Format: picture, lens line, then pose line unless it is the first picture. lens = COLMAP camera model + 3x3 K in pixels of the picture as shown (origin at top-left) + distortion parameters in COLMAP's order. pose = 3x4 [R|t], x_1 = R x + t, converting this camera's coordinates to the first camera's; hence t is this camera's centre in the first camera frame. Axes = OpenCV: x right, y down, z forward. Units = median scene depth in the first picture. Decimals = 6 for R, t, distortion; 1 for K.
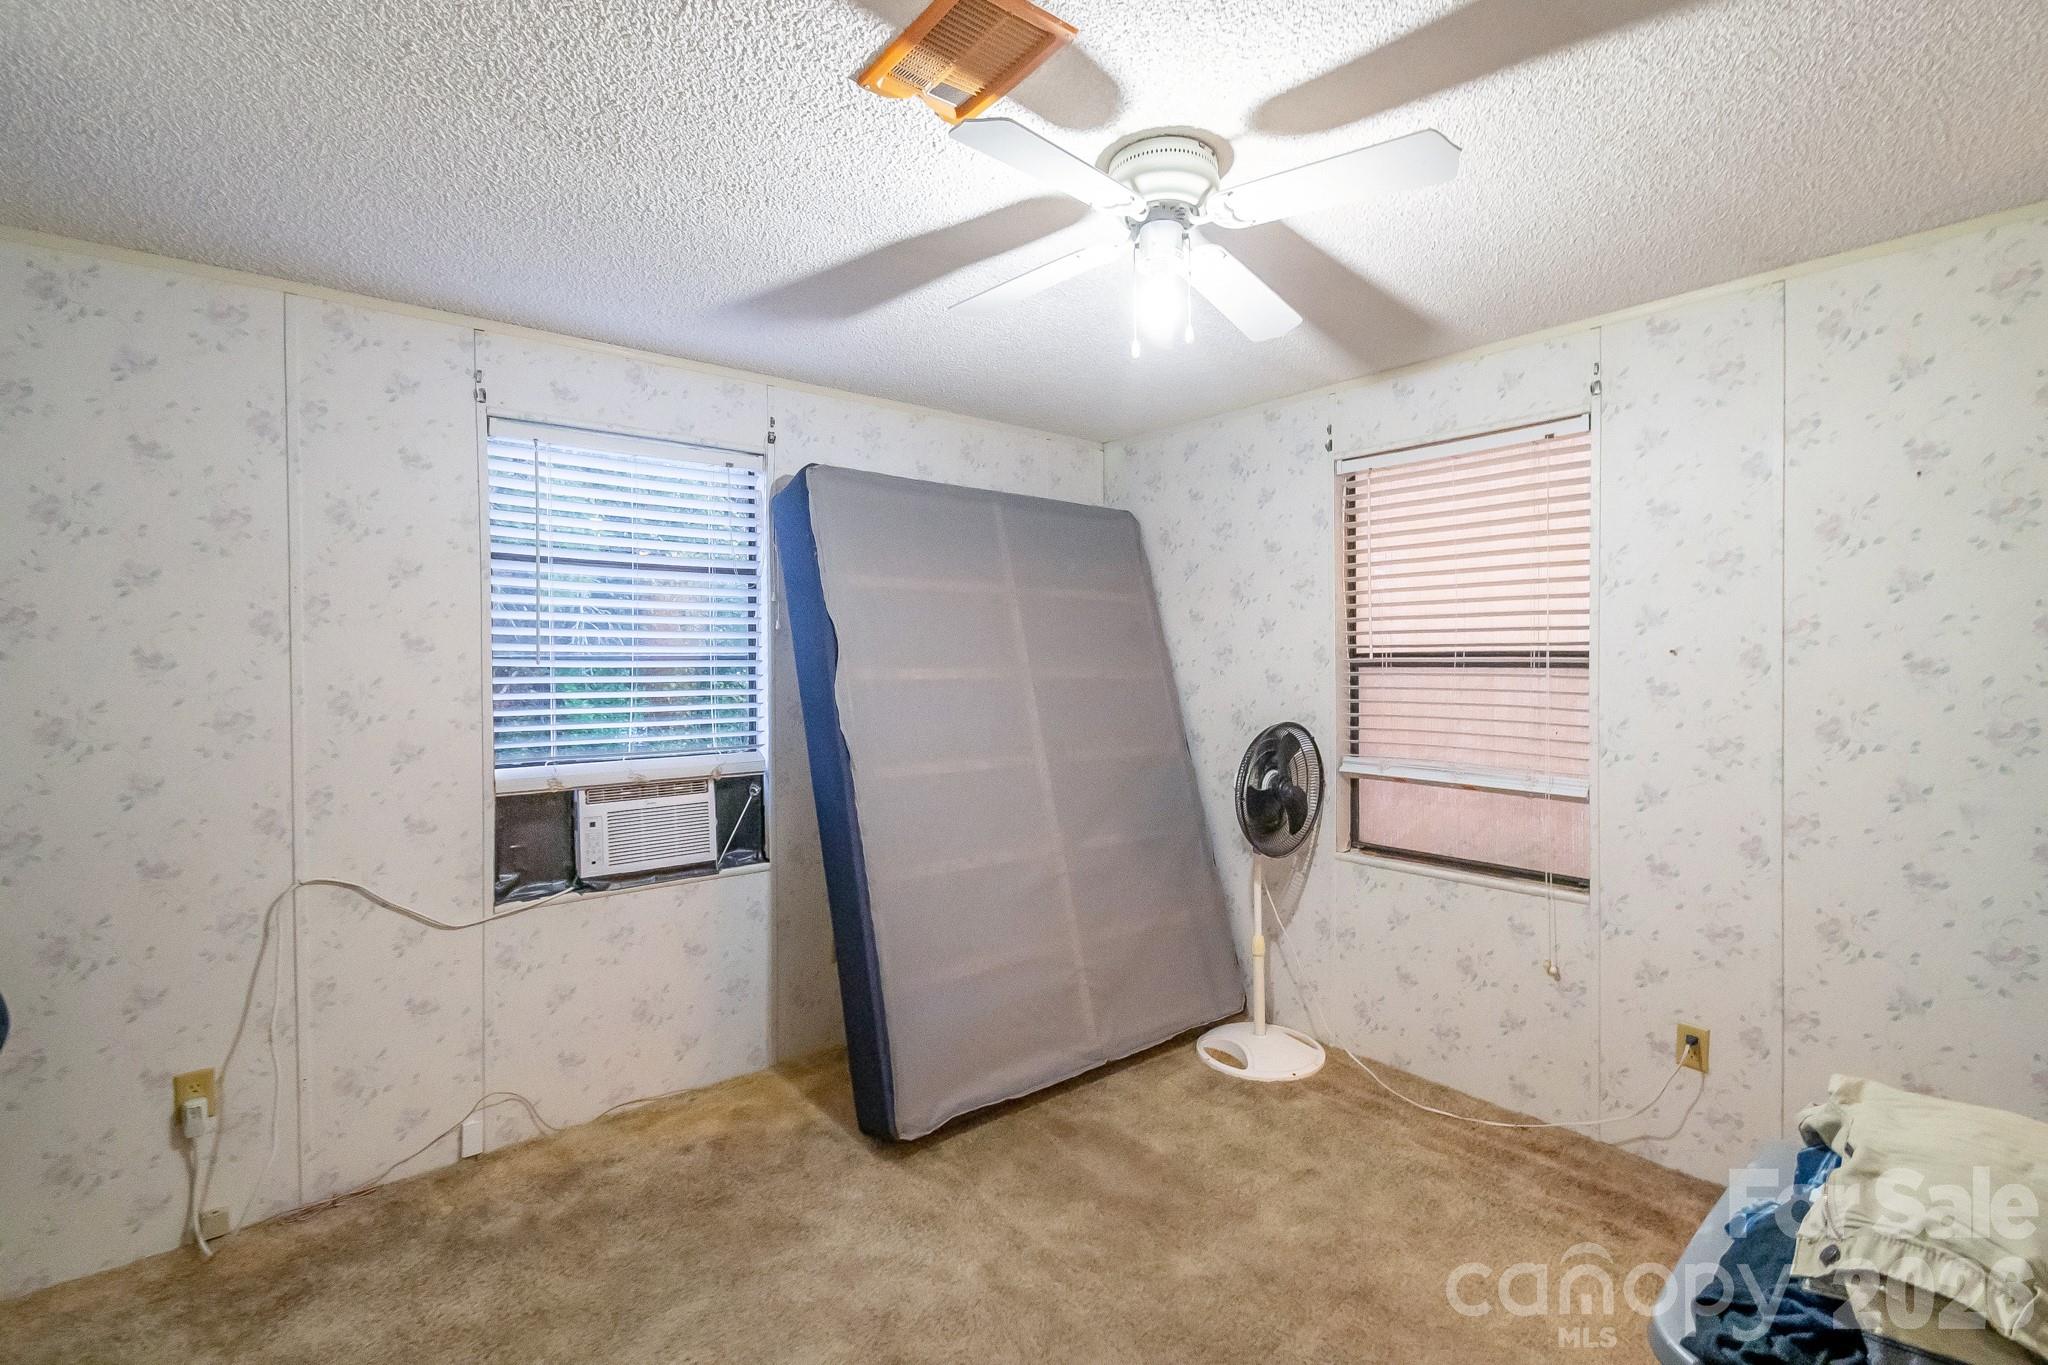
lens RADIAL K [[899.6, 0, 1021.6], [0, 899.6, 672.6], [0, 0, 1]] dist [-0.011581, 0.000353]
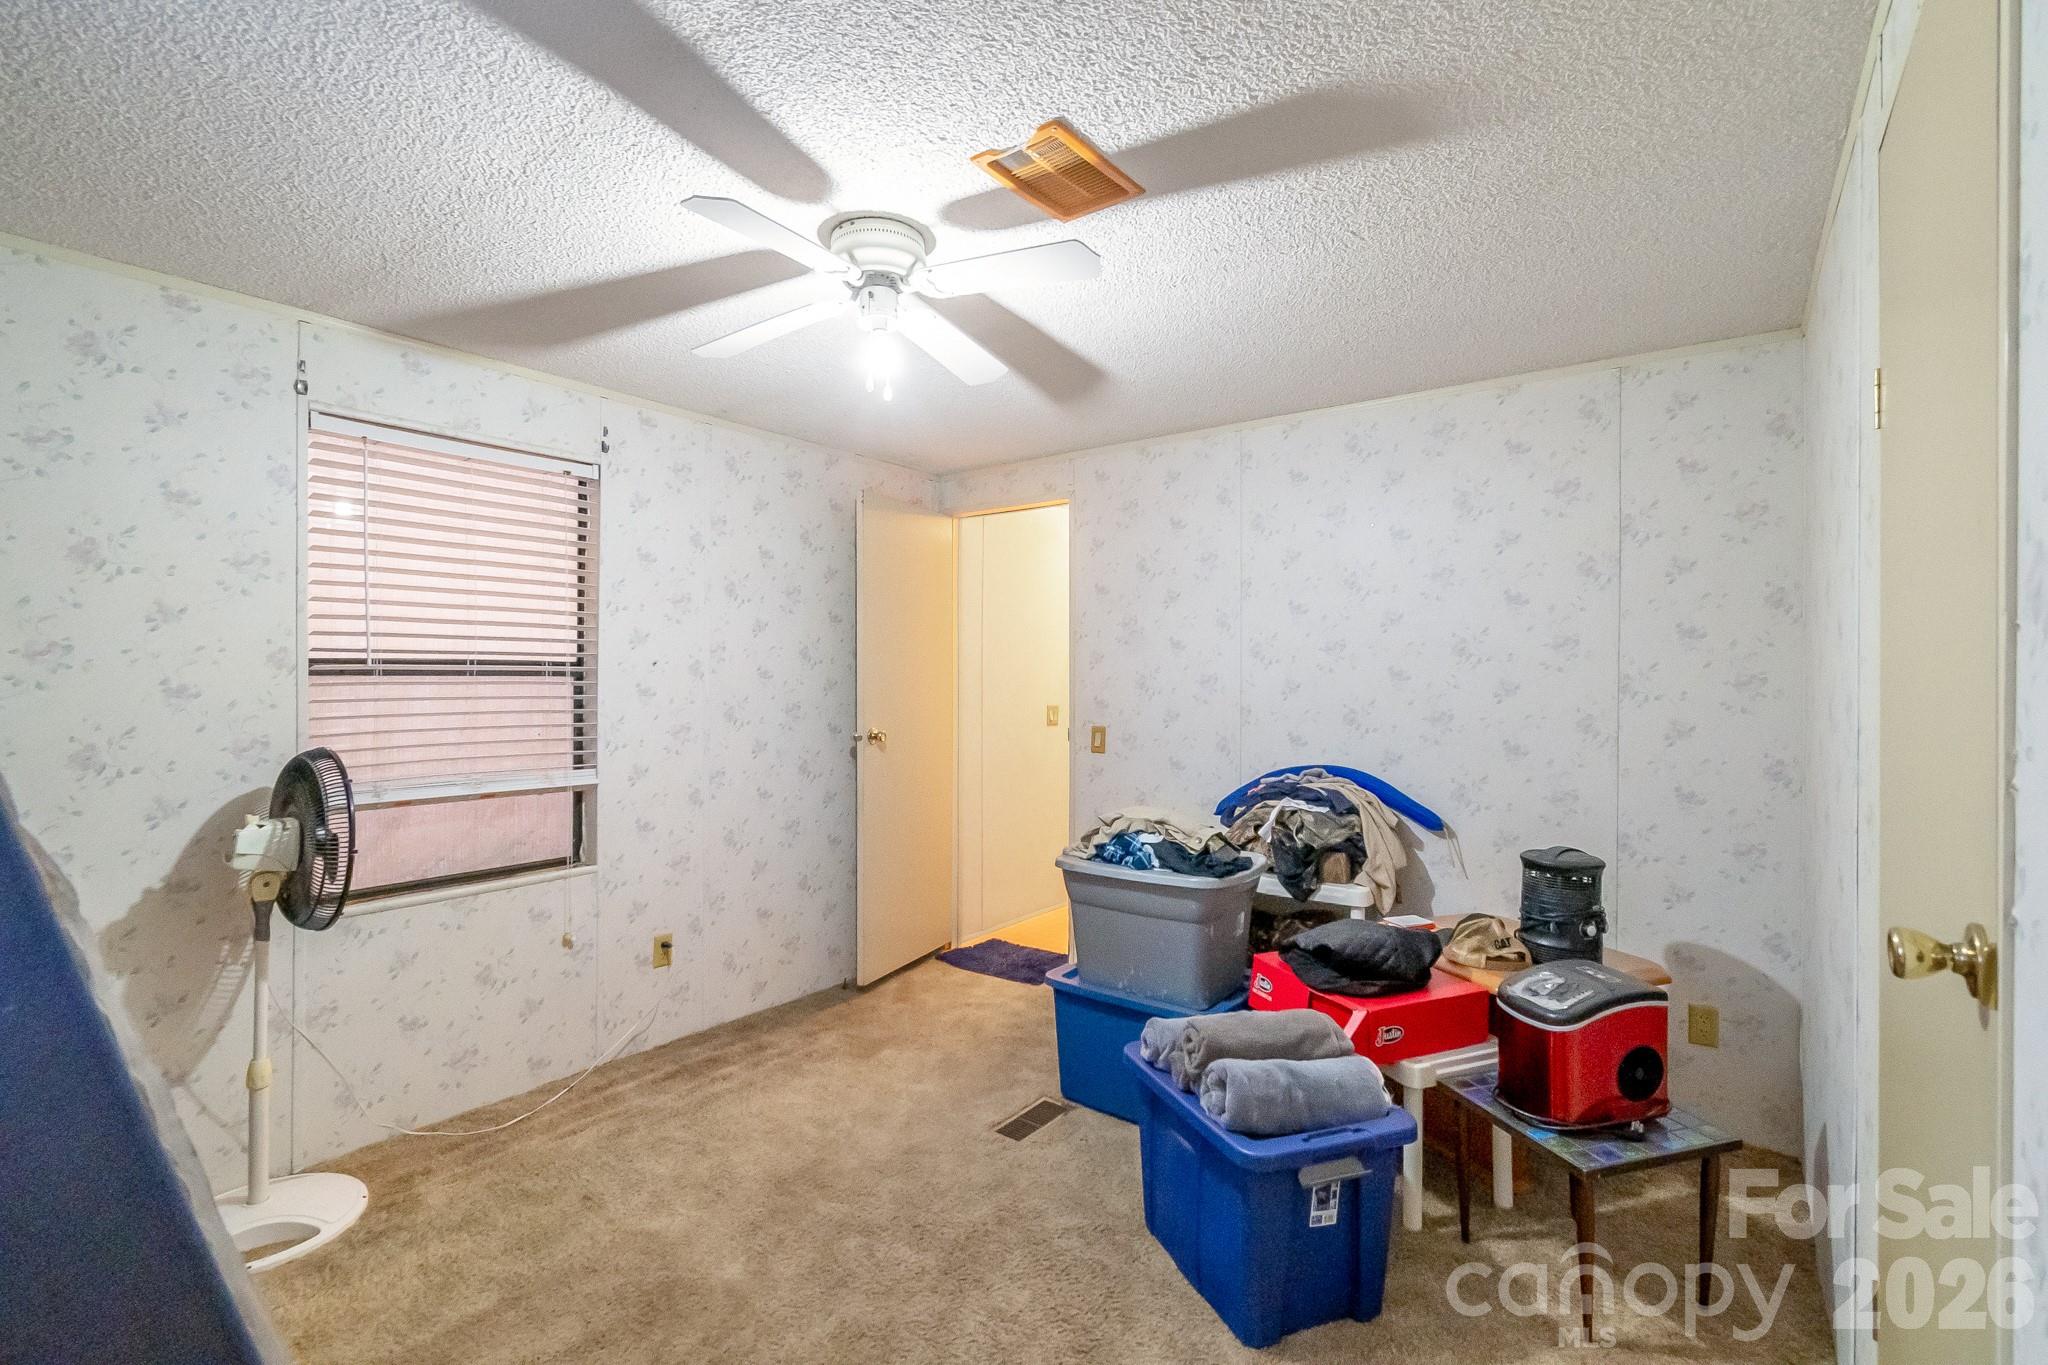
lens RADIAL K [[910.8, 0, 1025.7], [0, 910.8, 687.4], [0, 0, 1]] dist [-0.001269, -0.000376]
pose [[-0.226528, -0.009328, 0.973960, -0.687938], [0.011735, 0.999855, 0.012306, 0.002151], [-0.973934, 0.014217, -0.226386, 0.709665]]
